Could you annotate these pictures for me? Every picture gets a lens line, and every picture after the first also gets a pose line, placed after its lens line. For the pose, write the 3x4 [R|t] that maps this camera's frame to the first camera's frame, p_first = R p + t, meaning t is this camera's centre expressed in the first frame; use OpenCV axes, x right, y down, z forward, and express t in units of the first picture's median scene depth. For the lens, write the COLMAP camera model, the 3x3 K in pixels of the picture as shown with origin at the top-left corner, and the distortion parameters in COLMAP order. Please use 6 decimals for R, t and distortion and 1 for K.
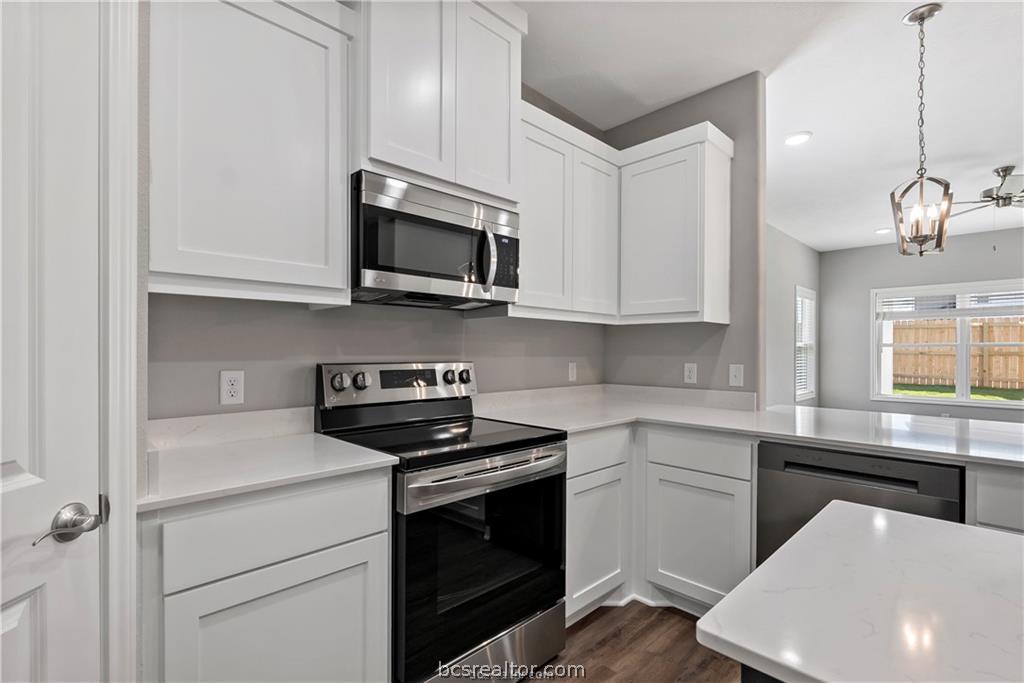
lens RADIAL K [[474.9, 0, 513.0], [0, 474.9, 351.0], [0, 0, 1]] dist [-0.000427, -0.000259]
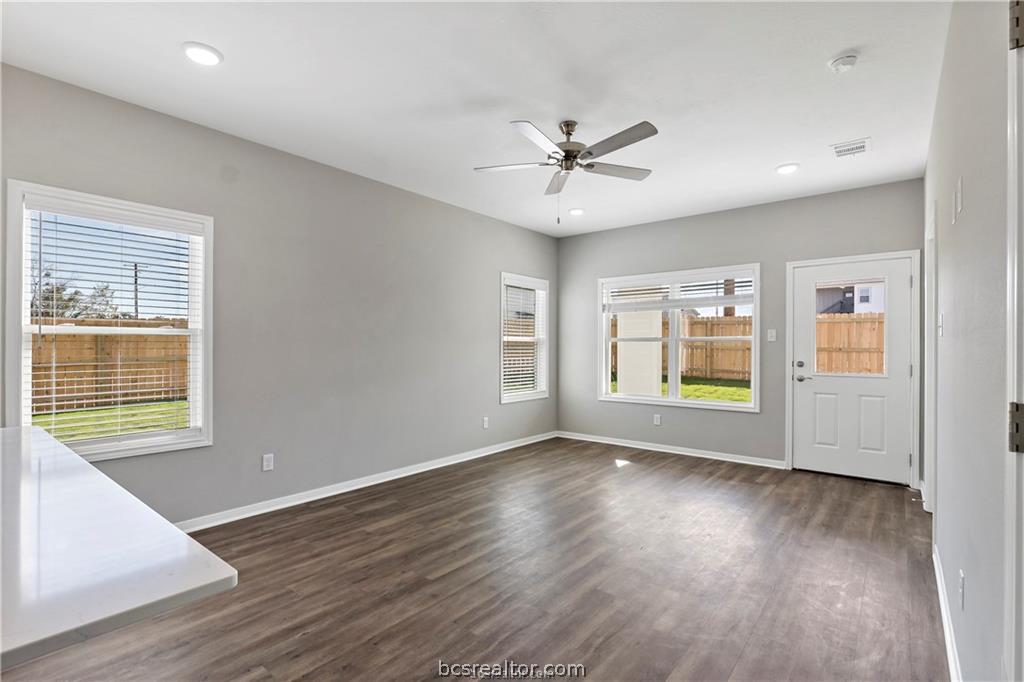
lens RADIAL K [[474.9, 0, 514.1], [0, 474.9, 344.7], [0, 0, 1]] dist [-0.000427, -0.000259]
pose [[0.993642, 0.000868, 0.112586, 1.183721], [-0.000371, 0.999990, -0.004433, 0.002975], [-0.112588, 0.004363, 0.993632, 0.268550]]
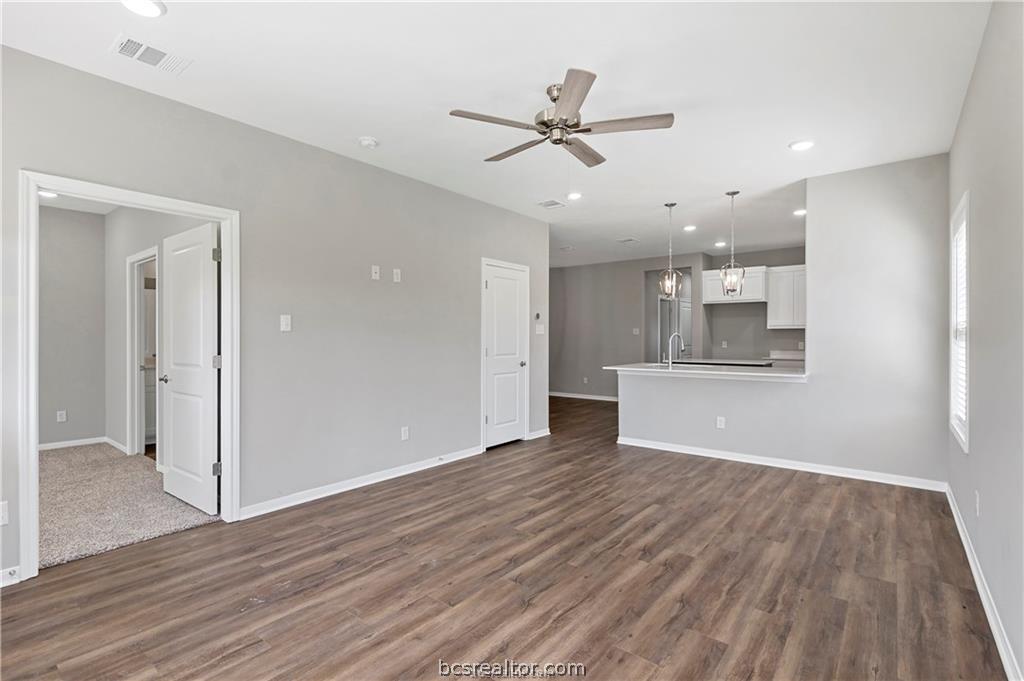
lens RADIAL K [[474.9, 0, 514.5], [0, 474.9, 341.4], [0, 0, 1]] dist [-0.000427, -0.000259]
pose [[-0.993227, -0.001054, -0.116182, 1.650041], [-0.002078, 0.999960, 0.008690, -0.001362], [0.116168, 0.008873, -0.993190, 2.396902]]
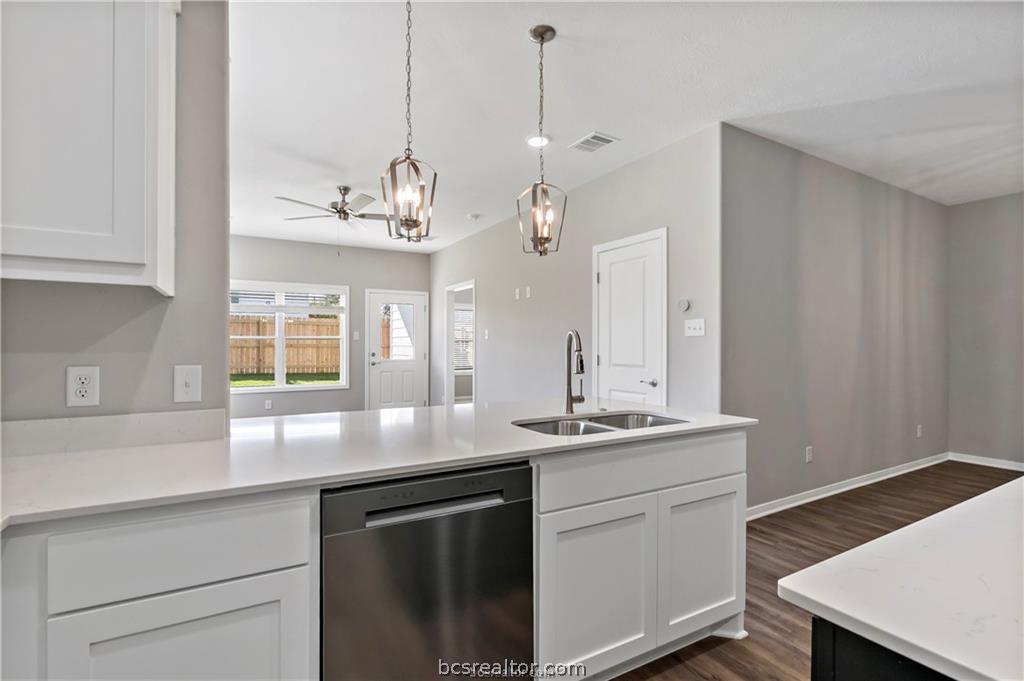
lens RADIAL K [[474.9, 0, 505.9], [0, 474.9, 345.8], [0, 0, 1]] dist [-0.000427, -0.000259]
pose [[0.256517, -0.006638, 0.966517, -0.003247], [0.002239, 0.999978, 0.006273, 0.001087], [-0.966537, 0.000555, 0.256526, 0.431300]]
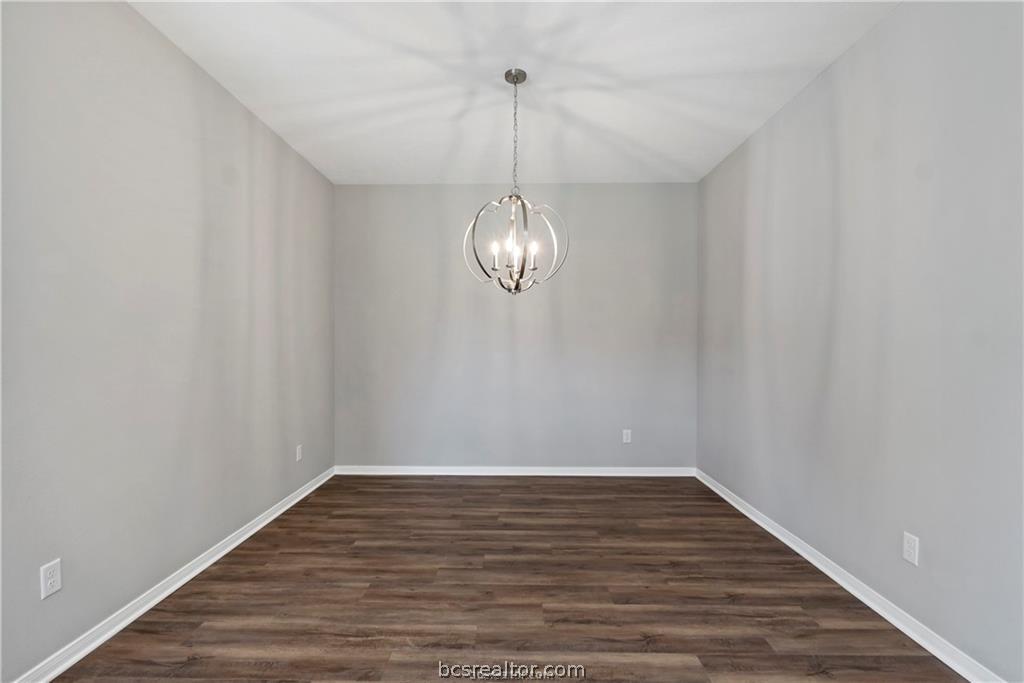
lens RADIAL K [[474.9, 0, 514.1], [0, 474.9, 341.9], [0, 0, 1]] dist [-0.000427, -0.000259]
pose [[-0.707245, -0.004295, 0.706956, 0.630298], [-0.004765, 0.999988, 0.001308, 0.002845], [-0.706953, -0.002444, -0.707257, -0.037299]]
